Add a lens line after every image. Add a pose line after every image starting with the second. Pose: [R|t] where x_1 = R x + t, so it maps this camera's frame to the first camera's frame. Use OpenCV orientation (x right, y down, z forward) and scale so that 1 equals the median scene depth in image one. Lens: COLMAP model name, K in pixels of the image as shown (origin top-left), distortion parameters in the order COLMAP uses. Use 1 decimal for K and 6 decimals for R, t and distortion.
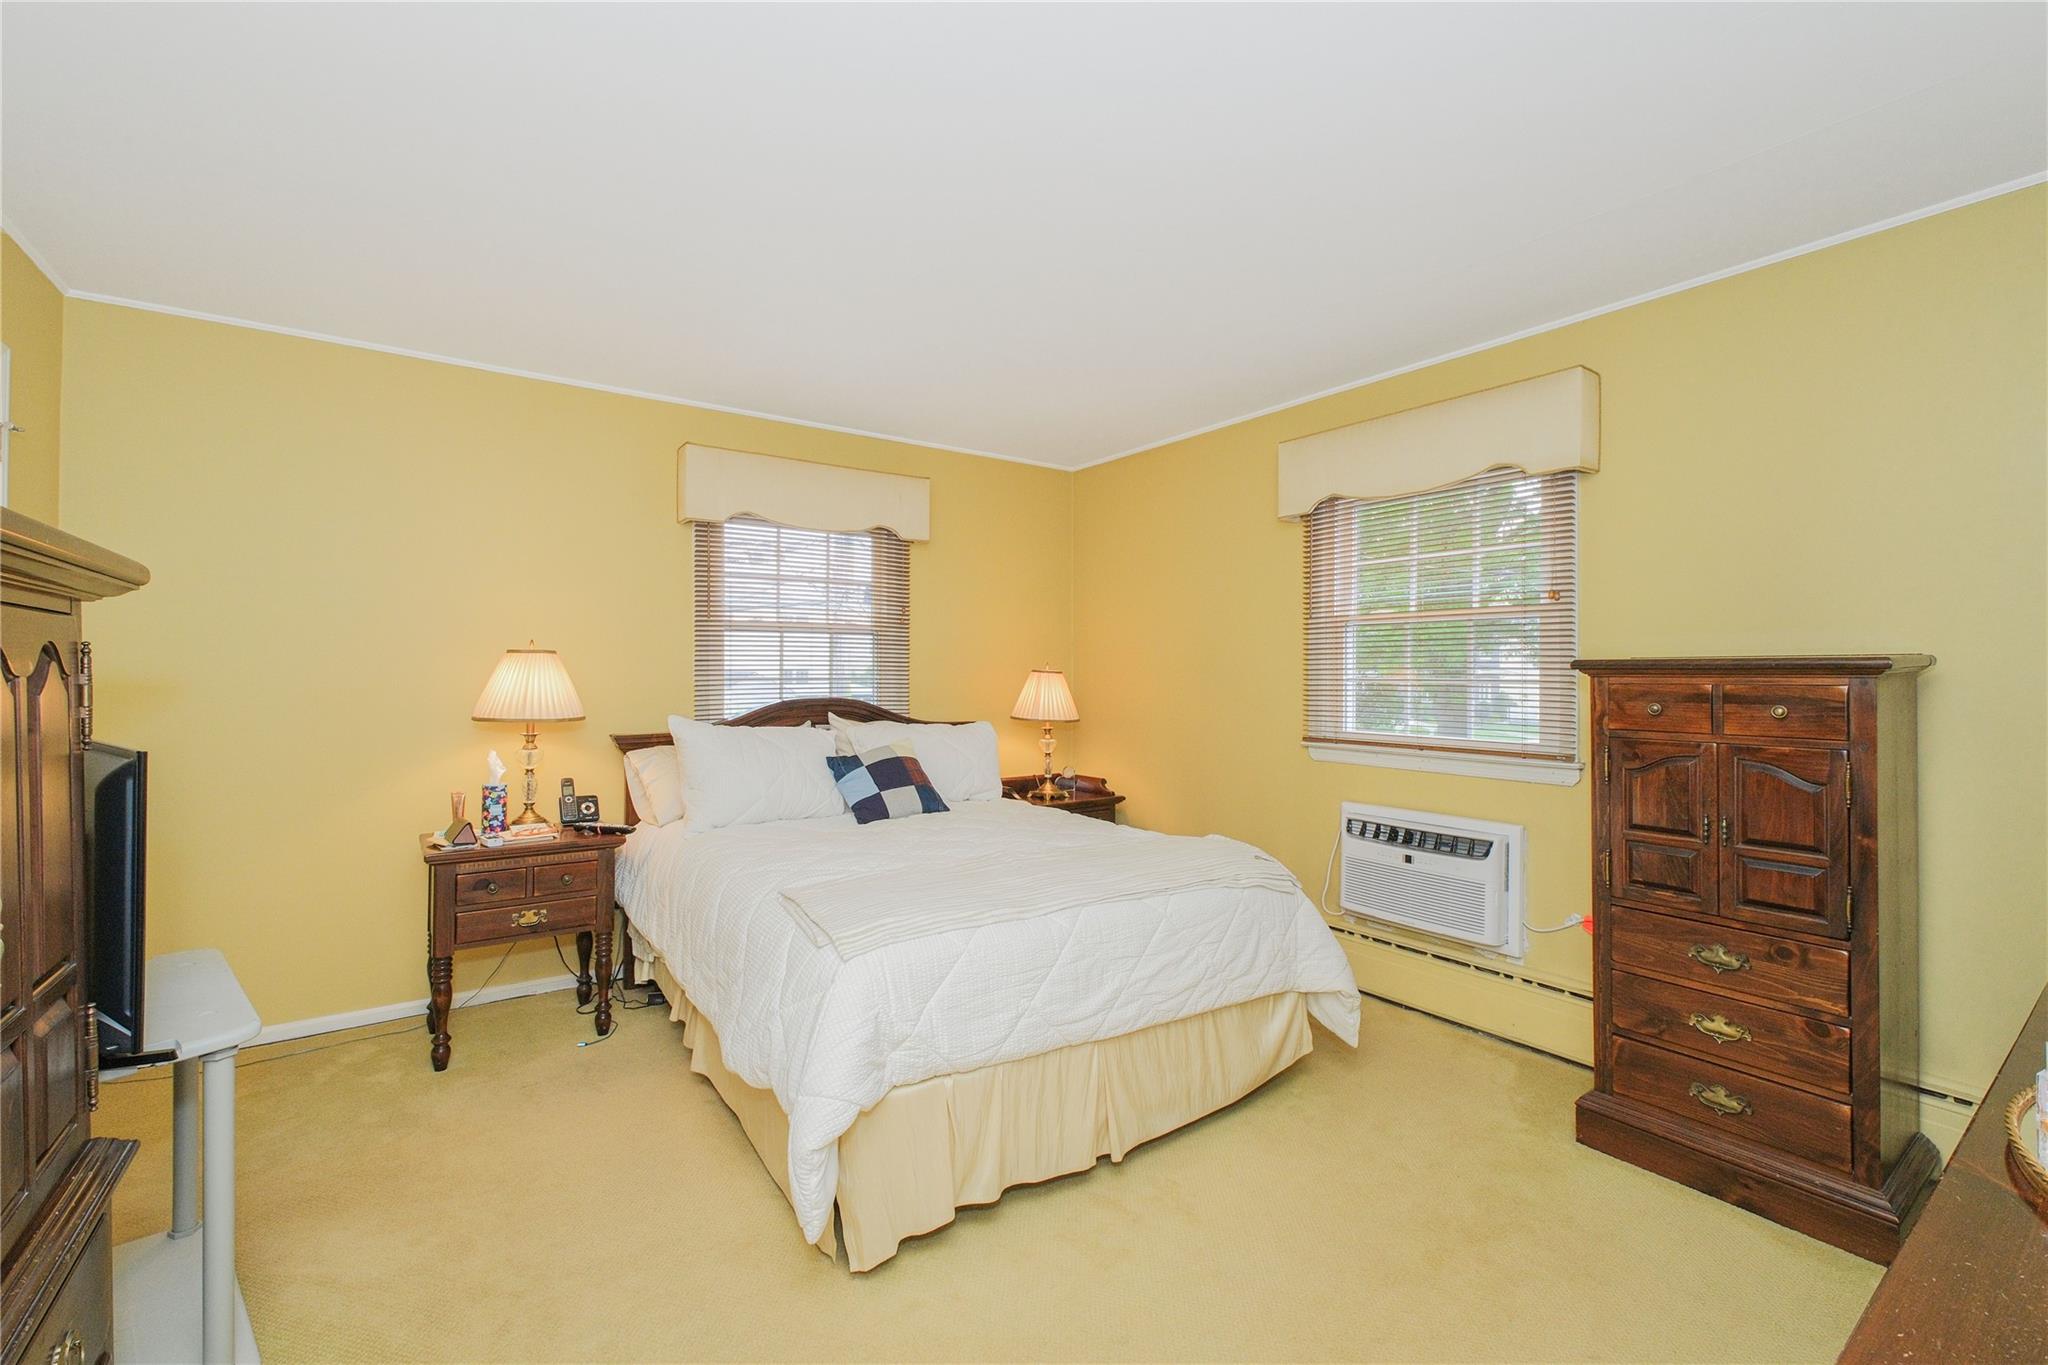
lens RADIAL K [[867.7, 0, 1027.4], [0, 867.7, 677.7], [0, 0, 1]] dist [-0.013104, 0.002240]
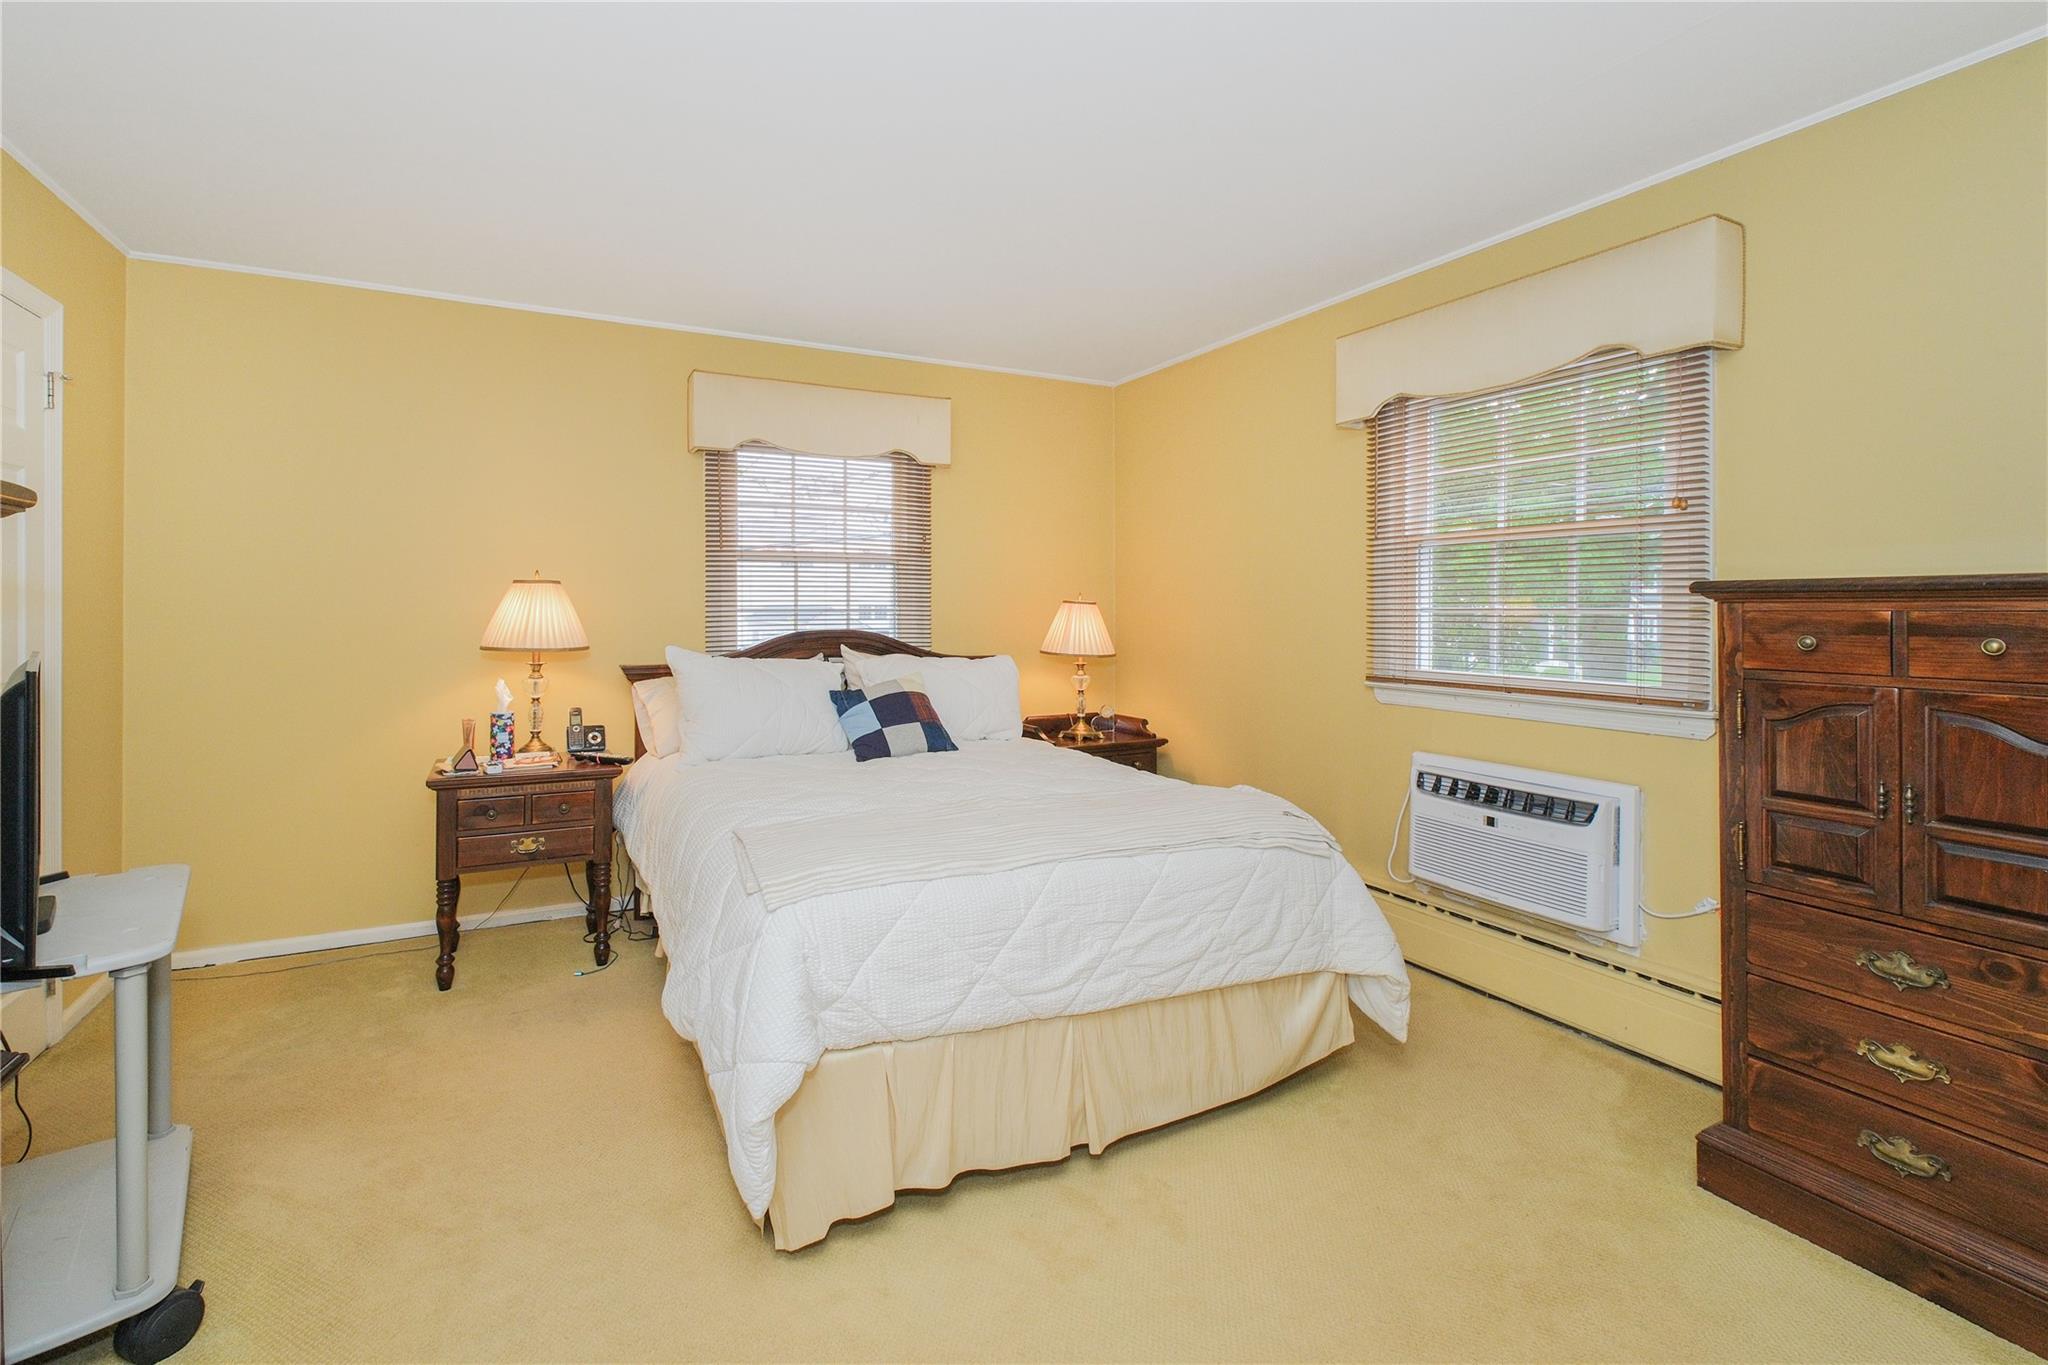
lens RADIAL K [[867.7, 0, 992.9], [0, 867.7, 619.6], [0, 0, 1]] dist [-0.013104, 0.002240]
pose [[0.983783, -0.000413, -0.179364, 0.134257], [0.001143, 0.999991, 0.003968, 0.010439], [0.179361, -0.004108, 0.983775, 0.100431]]
